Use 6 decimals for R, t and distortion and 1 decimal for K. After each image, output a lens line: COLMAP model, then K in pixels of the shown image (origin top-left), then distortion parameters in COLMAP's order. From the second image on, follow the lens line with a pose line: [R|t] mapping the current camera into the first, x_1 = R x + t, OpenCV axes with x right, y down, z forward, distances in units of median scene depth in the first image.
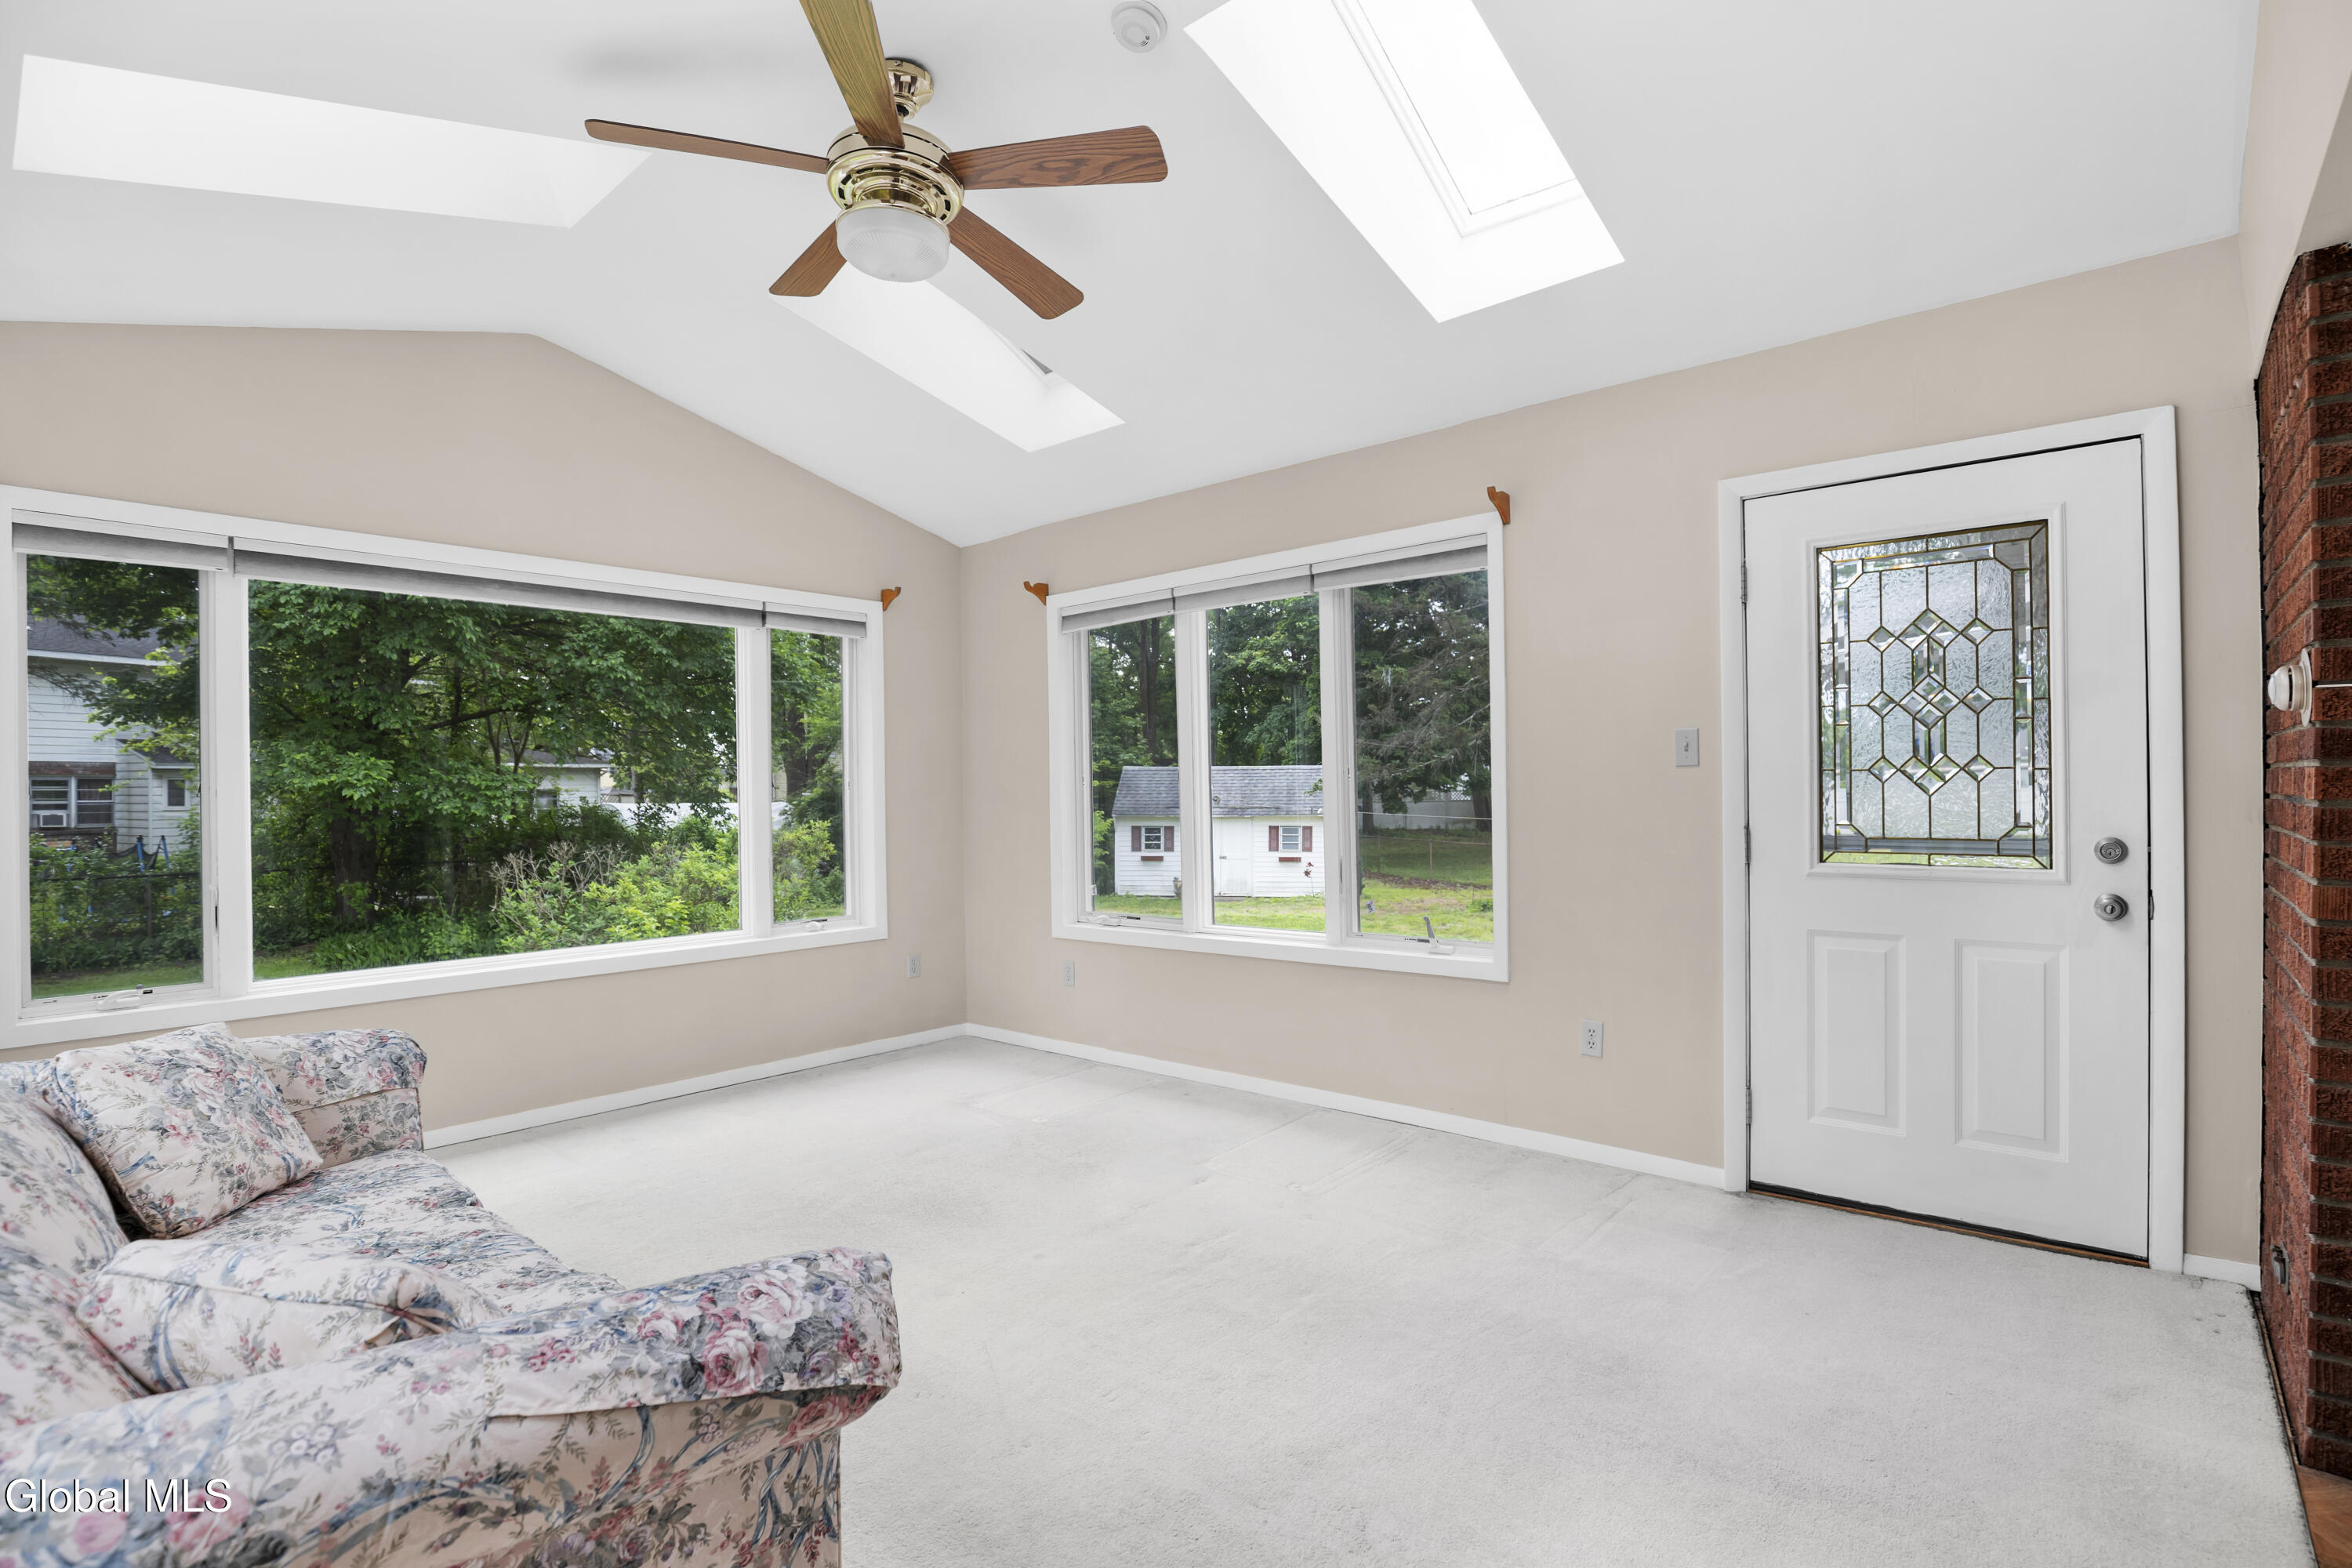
lens RADIAL K [[1110.0, 0, 1133.8], [0, 1110.0, 790.6], [0, 0, 1]] dist [-0.025303, 0.002133]
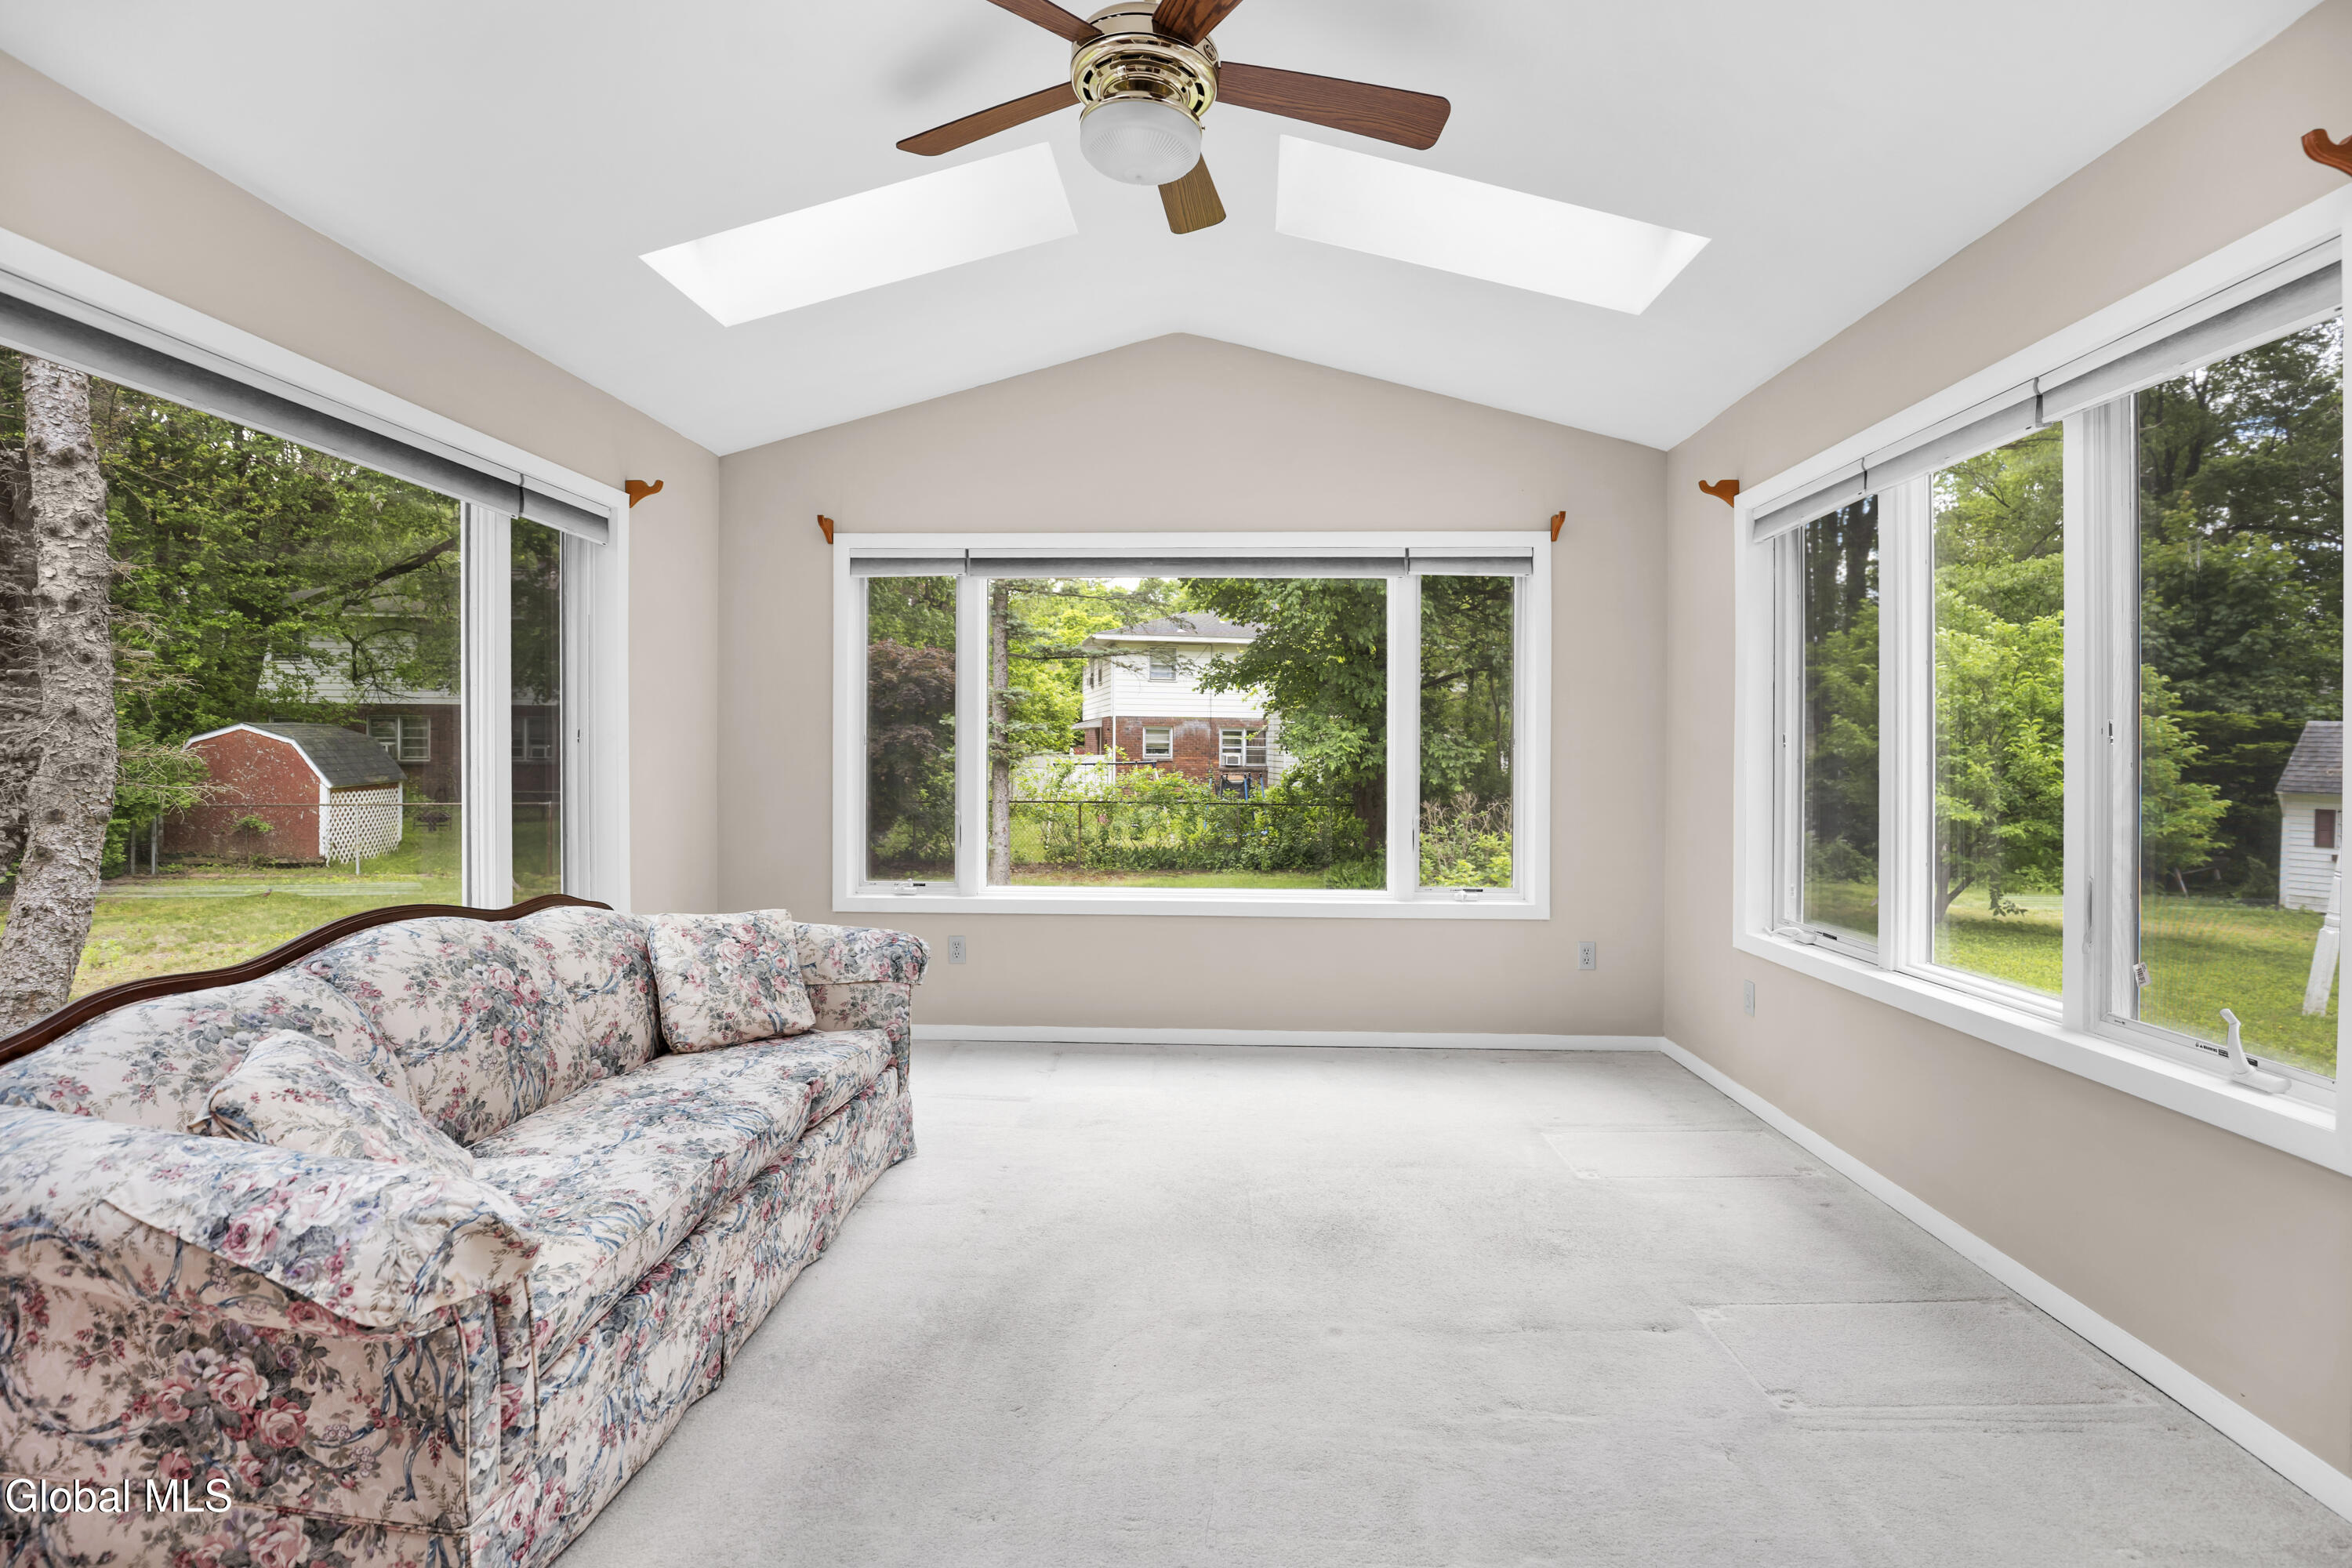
lens RADIAL K [[1110.0, 0, 1177.9], [0, 1110.0, 758.2], [0, 0, 1]] dist [-0.025303, 0.002133]
pose [[0.641967, 0.023315, -0.766377, 0.451230], [-0.014048, 0.999727, 0.018646, -0.009257], [0.766603, -0.001204, 0.642120, 0.400147]]
